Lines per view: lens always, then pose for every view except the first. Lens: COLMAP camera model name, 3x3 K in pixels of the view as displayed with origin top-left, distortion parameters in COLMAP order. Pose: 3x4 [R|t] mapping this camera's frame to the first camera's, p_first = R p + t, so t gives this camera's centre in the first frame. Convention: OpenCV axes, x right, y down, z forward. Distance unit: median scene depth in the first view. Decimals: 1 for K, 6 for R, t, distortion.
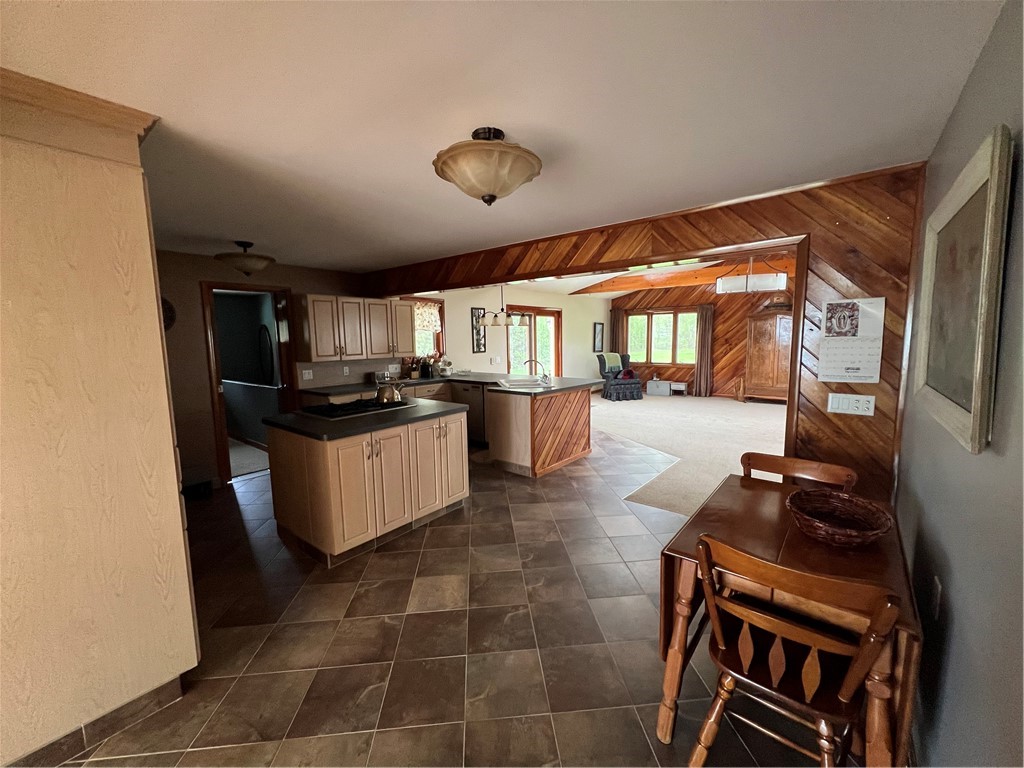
lens RADIAL K [[410.5, 0, 515.0], [0, 410.5, 384.0], [0, 0, 1]] dist [-0.001142, -0.000309]
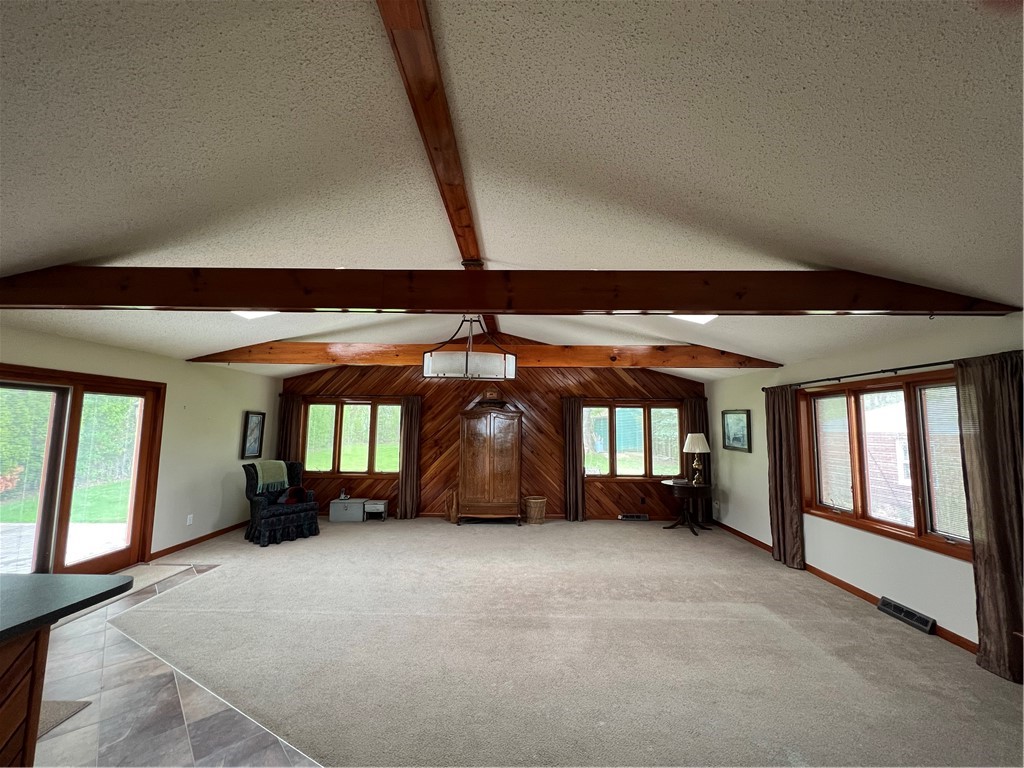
lens RADIAL K [[410.5, 0, 515.3], [0, 410.5, 387.6], [0, 0, 1]] dist [-0.001142, -0.000309]
pose [[0.783595, 0.084475, 0.615502, 0.133674], [0.047153, 0.979769, -0.194499, -0.046030], [-0.619480, 0.181431, 0.763759, 0.271047]]
